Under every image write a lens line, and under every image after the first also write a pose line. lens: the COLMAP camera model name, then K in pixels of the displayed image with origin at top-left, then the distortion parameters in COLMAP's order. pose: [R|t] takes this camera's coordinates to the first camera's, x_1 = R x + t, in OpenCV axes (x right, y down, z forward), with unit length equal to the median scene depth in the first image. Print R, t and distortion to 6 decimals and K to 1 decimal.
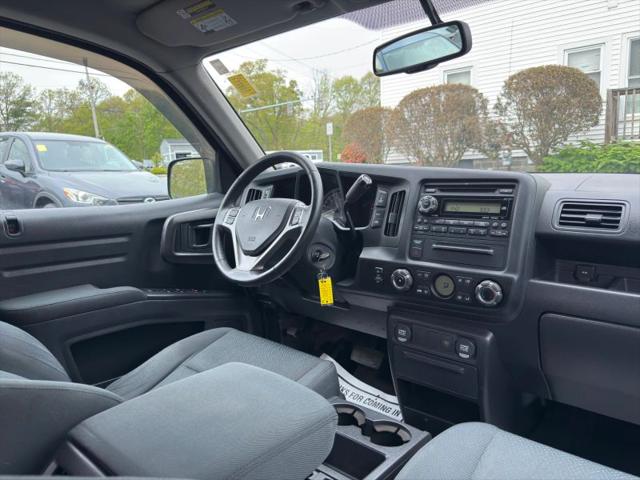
lens RADIAL K [[454.2, 0, 320.0], [0, 454.2, 240.0], [0, 0, 1]] dist [0.045976, -0.050613]
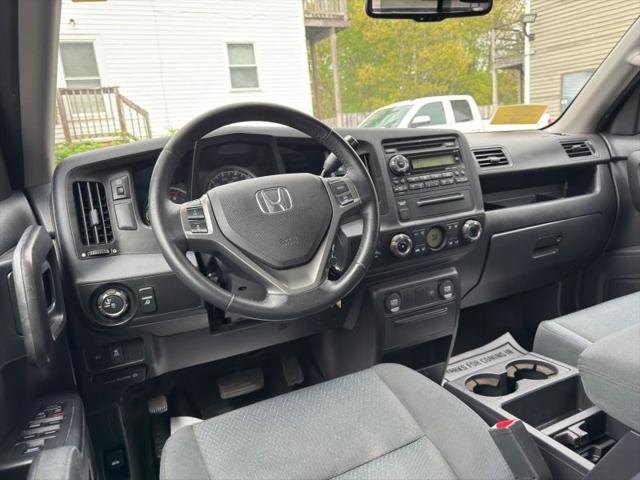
lens RADIAL K [[457.2, 0, 322.2], [0, 457.2, 238.5], [0, 0, 1]] dist [0.065838, -0.103324]
pose [[0.402751, -0.197671, 0.893710, -0.582613], [0.210376, 0.970253, 0.119794, -0.059392], [-0.890805, 0.139768, 0.432355, 0.580287]]
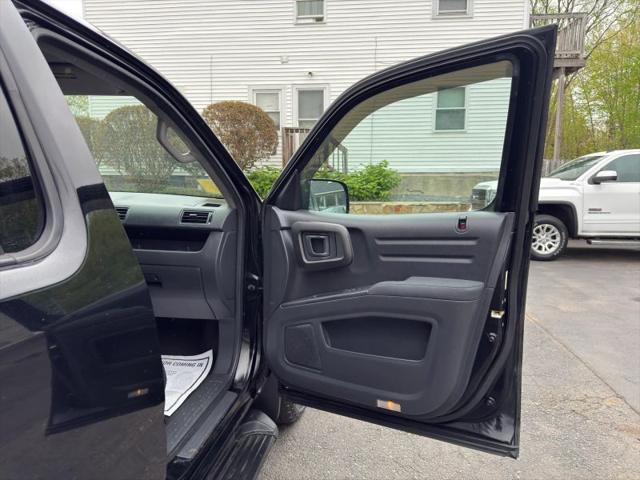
lens RADIAL K [[459.2, 0, 326.1], [0, 459.2, 240.5], [0, 0, 1]] dist [0.067204, -0.097246]
pose [[0.842537, -0.031214, 0.537734, 0.172997], [0.047914, 0.998705, -0.017101, 0.097605], [-0.536503, 0.040173, 0.842941, -0.835158]]
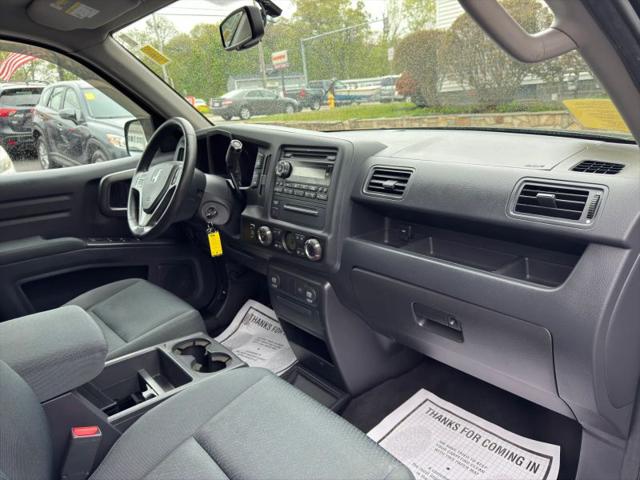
lens RADIAL K [[457.2, 0, 322.2], [0, 457.2, 238.5], [0, 0, 1]] dist [0.065838, -0.103324]
pose [[0.988978, 0.002178, -0.148045, 0.389671], [0.018435, 0.990300, 0.137720, -0.047750], [0.146909, -0.138931, 0.979345, -0.083181]]
